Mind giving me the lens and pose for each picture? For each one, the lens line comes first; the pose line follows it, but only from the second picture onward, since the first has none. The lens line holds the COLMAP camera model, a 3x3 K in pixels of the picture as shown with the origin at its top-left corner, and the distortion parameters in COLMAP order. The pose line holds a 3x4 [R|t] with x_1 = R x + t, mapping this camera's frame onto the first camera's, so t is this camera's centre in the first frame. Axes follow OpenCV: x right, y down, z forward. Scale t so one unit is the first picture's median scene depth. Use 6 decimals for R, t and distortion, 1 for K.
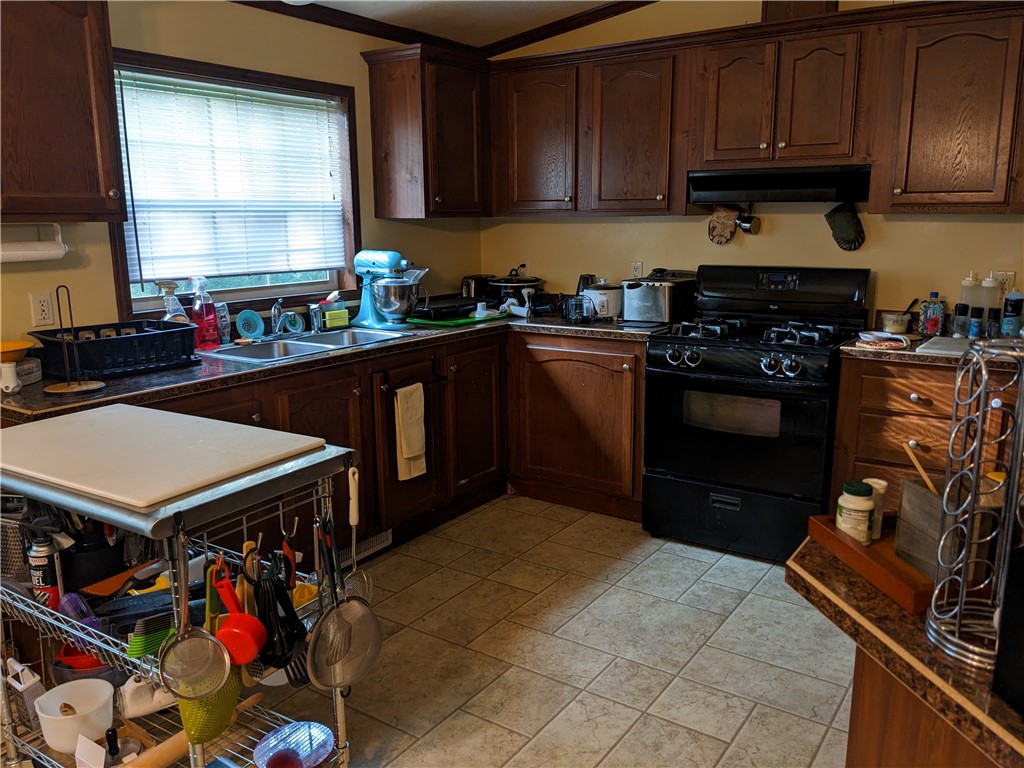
lens RADIAL K [[808.5, 0, 515.3], [0, 808.5, 376.0], [0, 0, 1]] dist [0.061926, -0.048910]
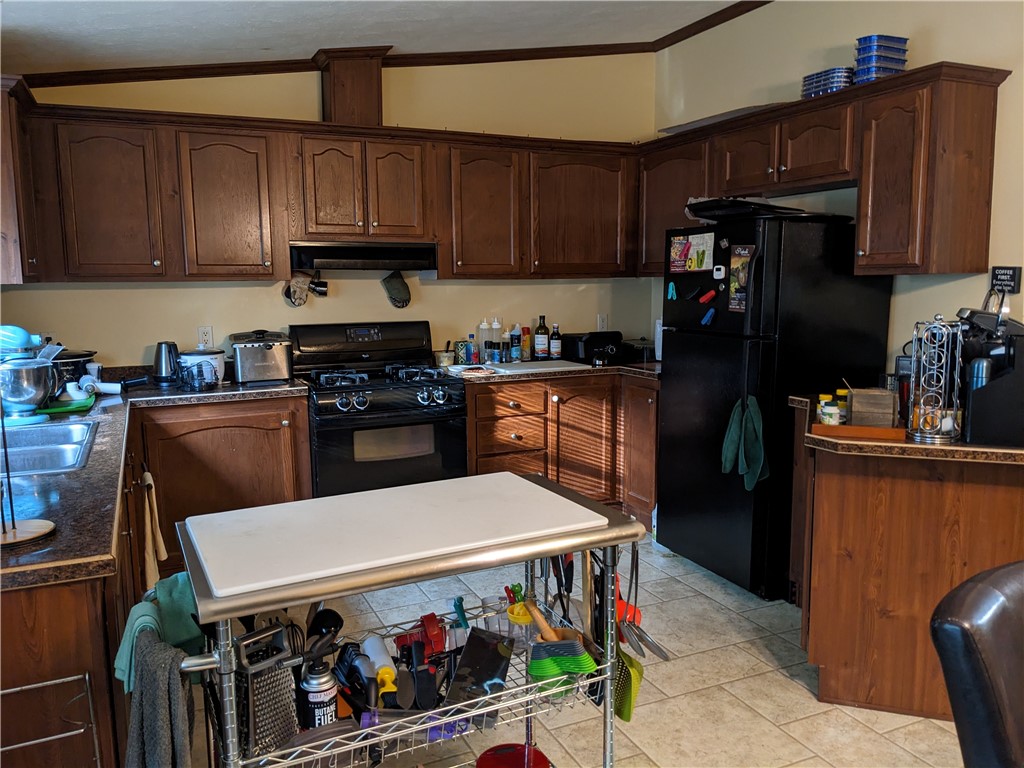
lens RADIAL K [[808.5, 0, 516.2], [0, 808.5, 390.2], [0, 0, 1]] dist [0.061926, -0.048910]
pose [[0.532614, -0.118129, 0.838074, -0.582511], [0.172687, 0.984549, 0.029029, -0.031721], [-0.828554, 0.129263, 0.544784, 0.173804]]
